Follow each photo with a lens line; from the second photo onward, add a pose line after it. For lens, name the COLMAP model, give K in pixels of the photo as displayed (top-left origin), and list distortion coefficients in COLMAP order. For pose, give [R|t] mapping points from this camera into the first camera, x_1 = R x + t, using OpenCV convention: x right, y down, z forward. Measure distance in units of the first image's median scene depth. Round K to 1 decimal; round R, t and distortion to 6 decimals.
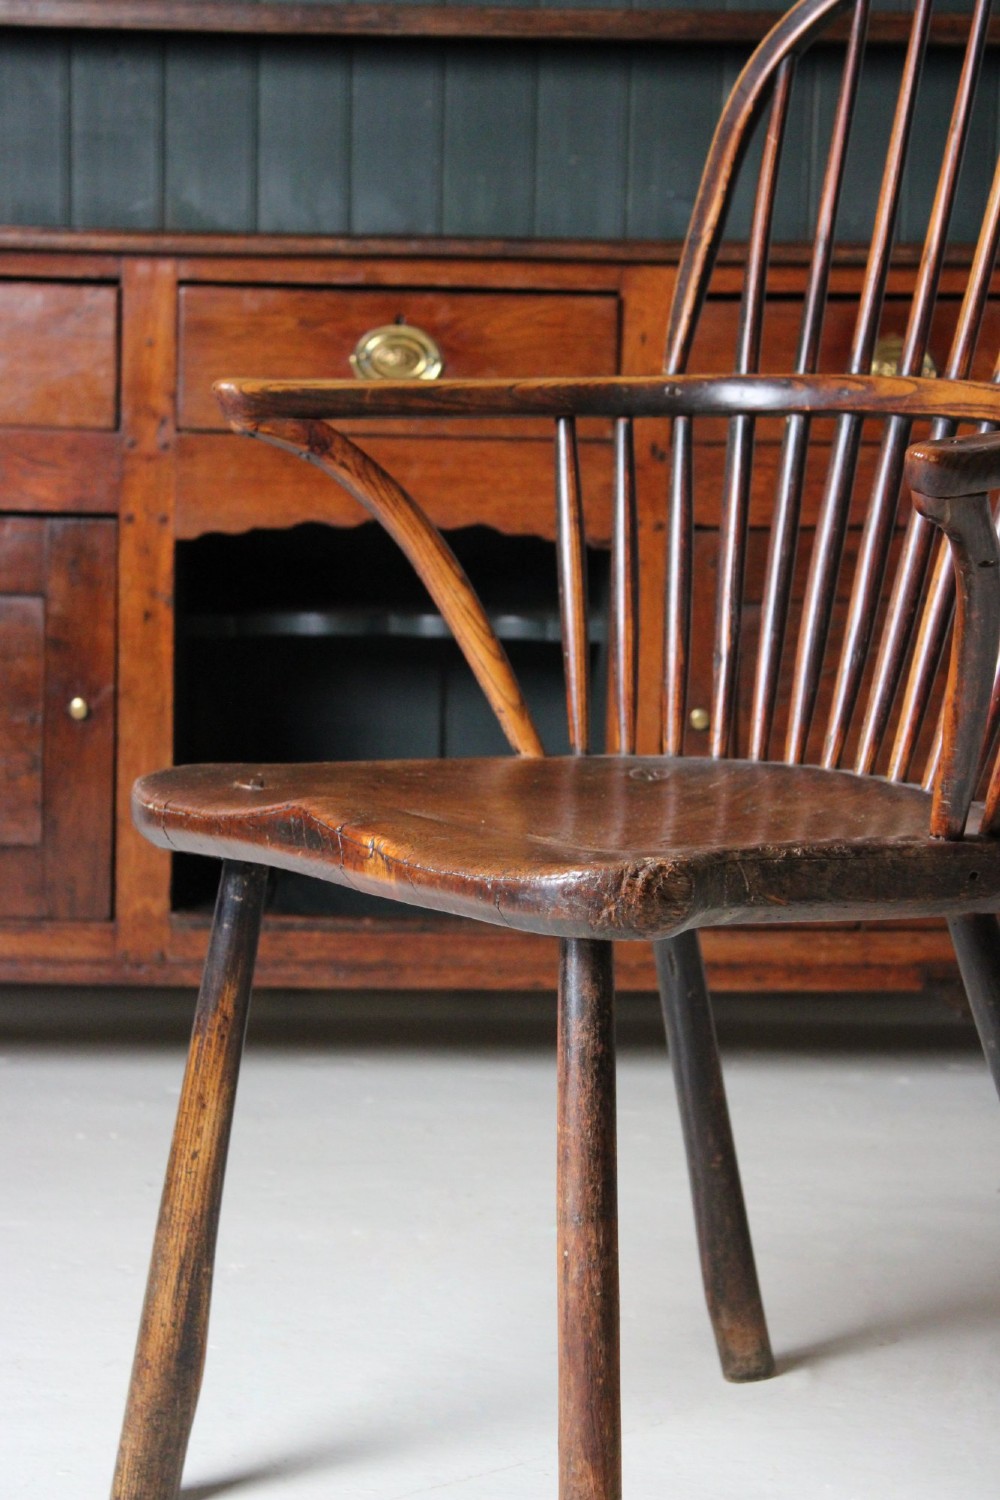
lens RADIAL K [[3355.4, 0, 498.0], [0, 3355.4, 746.8], [0, 0, 1]] dist [0.056803, 0.000000]
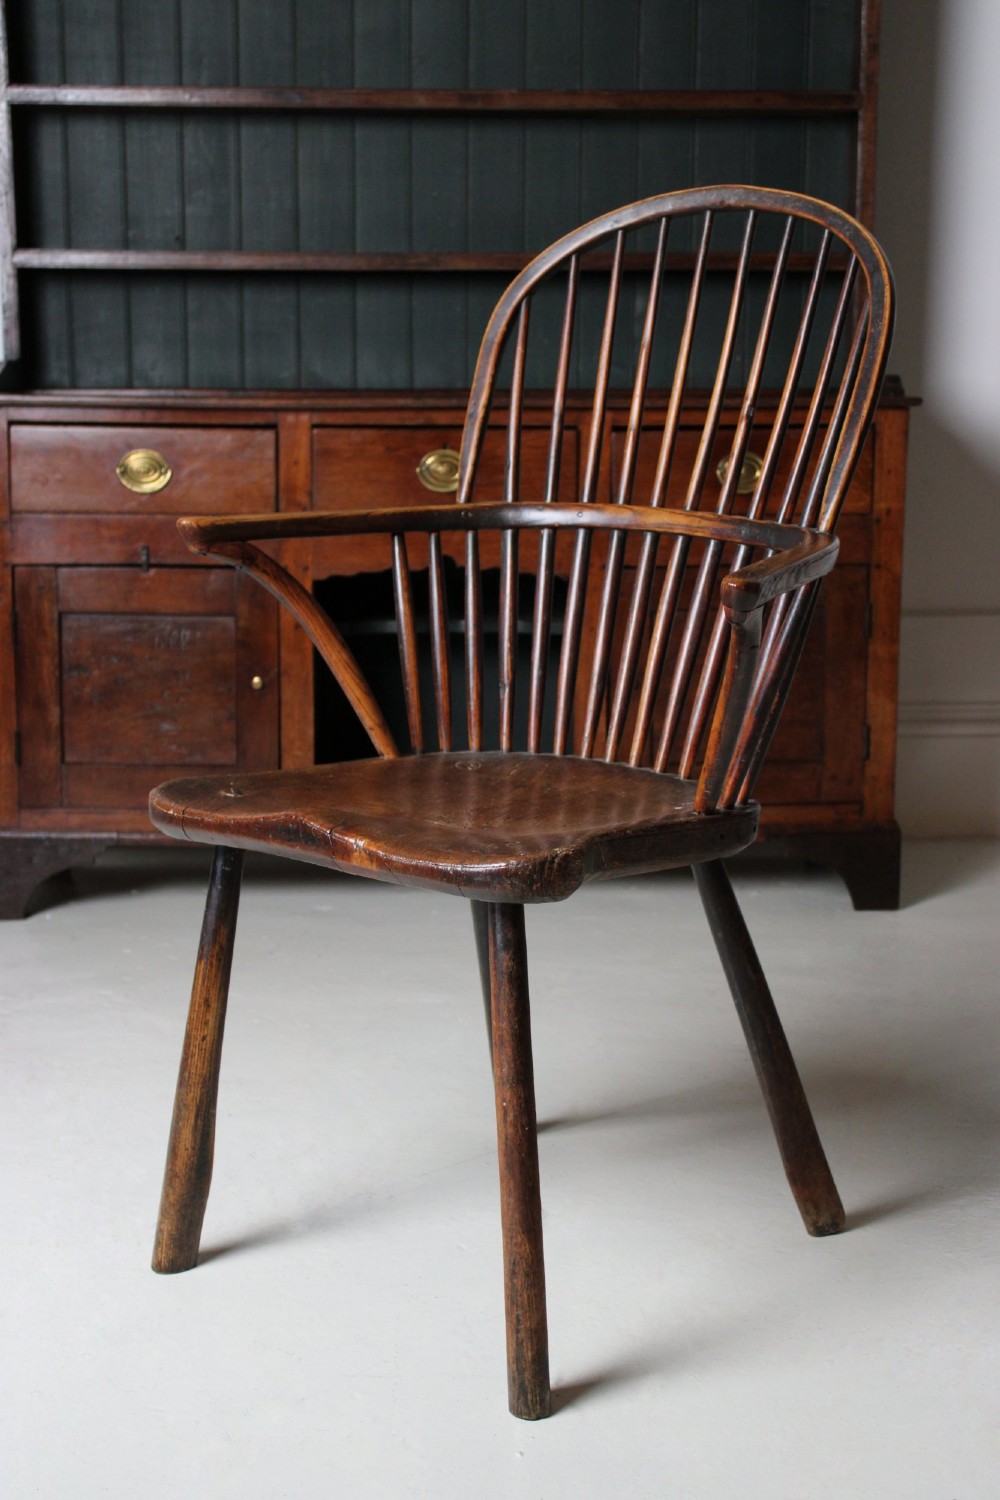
lens RADIAL K [[2072.6, 0, 492.8], [0, 2072.6, 747.1], [0, 0, 1]] dist [-0.069294, 0.000000]
pose [[0.979000, -0.045019, 0.198825, -0.137569], [0.035195, 0.997992, 0.052671, -0.051917], [-0.200797, -0.044567, 0.978619, 0.067304]]
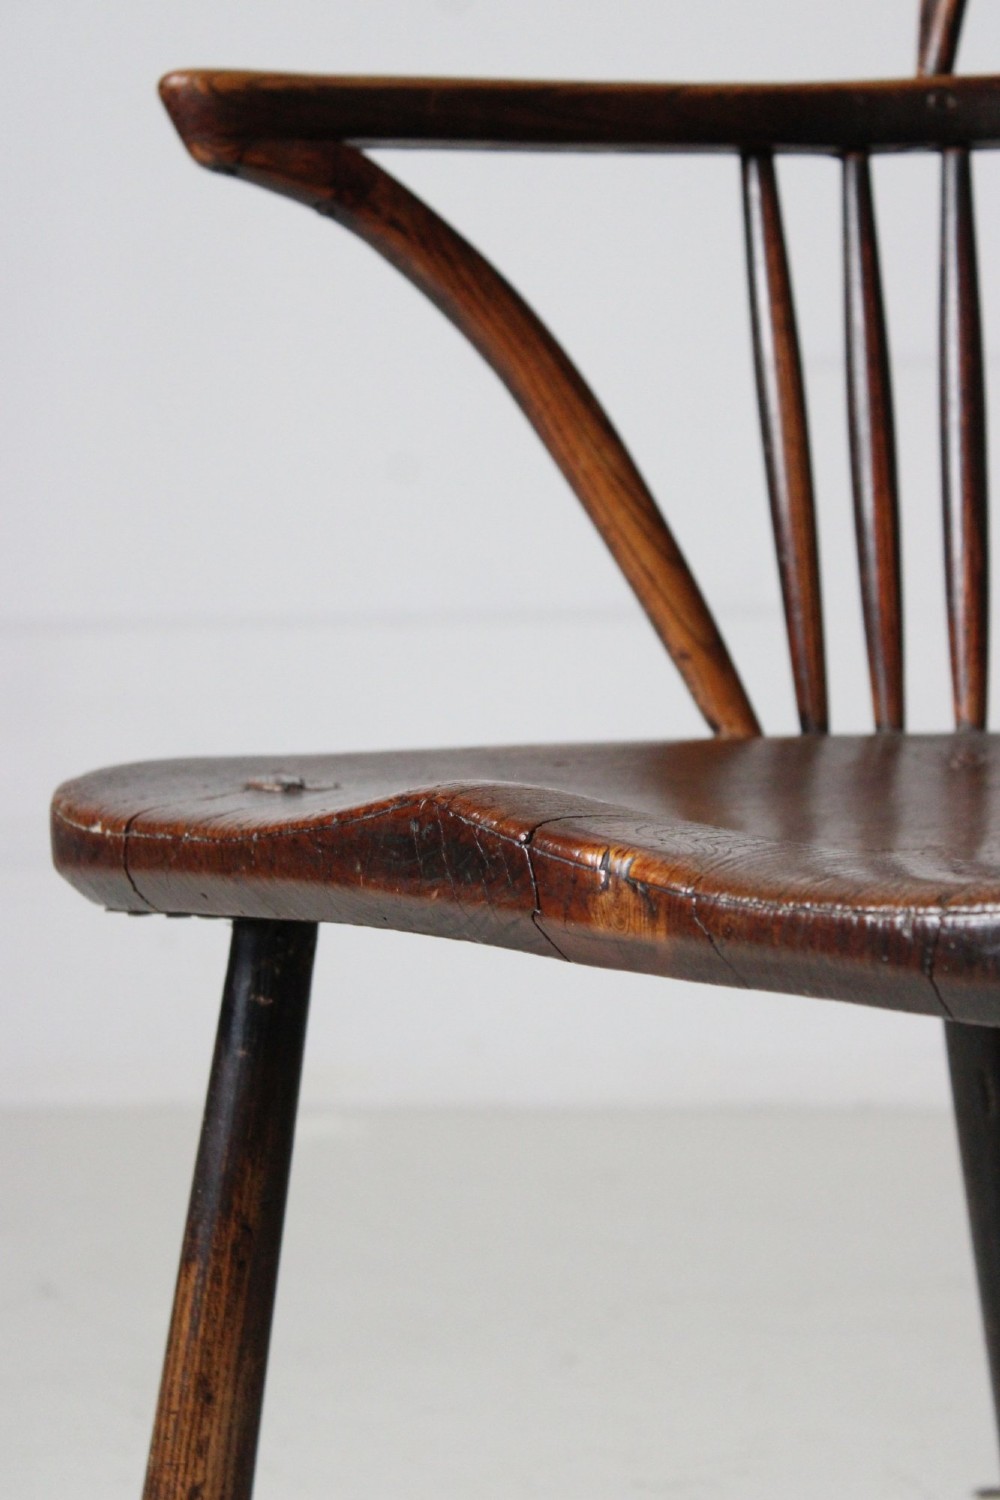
lens RADIAL K [[3551.0, 0, 497.4], [0, 3551.0, 750.6], [0, 0, 1]] dist [0.086245, 0.000000]
pose [[0.996893, -0.035169, 0.070474, -0.075786], [0.037707, 0.998675, -0.035011, 0.025861], [-0.069150, 0.037560, 0.996899, 0.421141]]
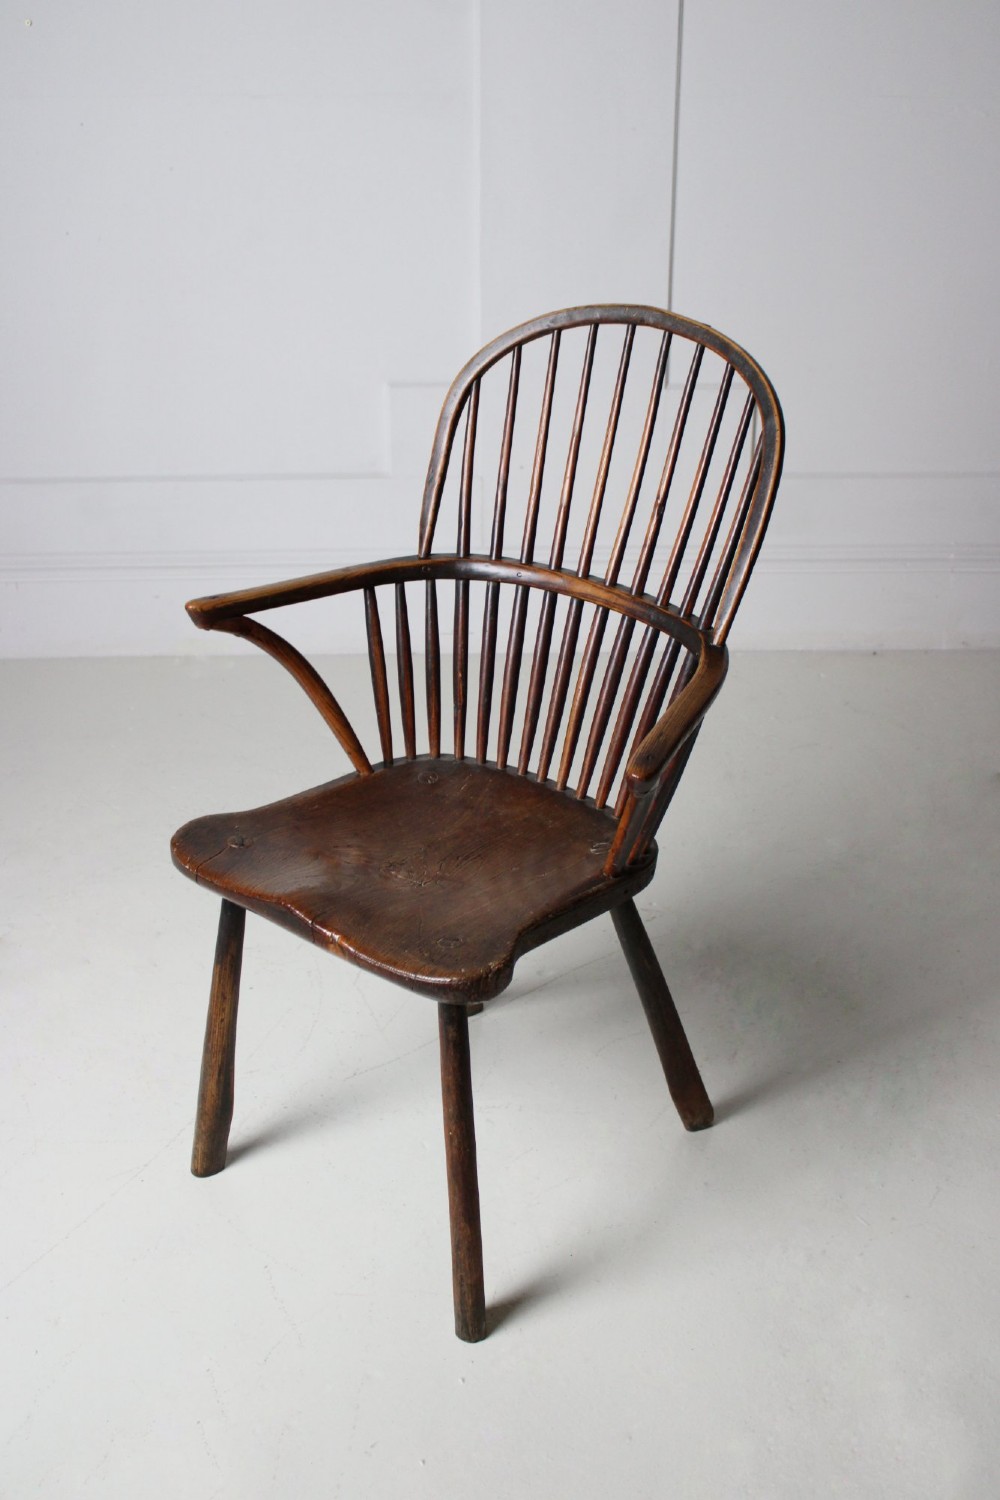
lens RADIAL K [[1554.0, 0, 509.0], [0, 1554.0, 744.7], [0, 0, 1]] dist [-0.108178, 0.000000]
pose [[0.974906, -0.090367, 0.203451, -0.092591], [0.027608, 0.955928, 0.292301, -0.279674], [-0.220899, -0.279349, 0.934434, 0.165453]]
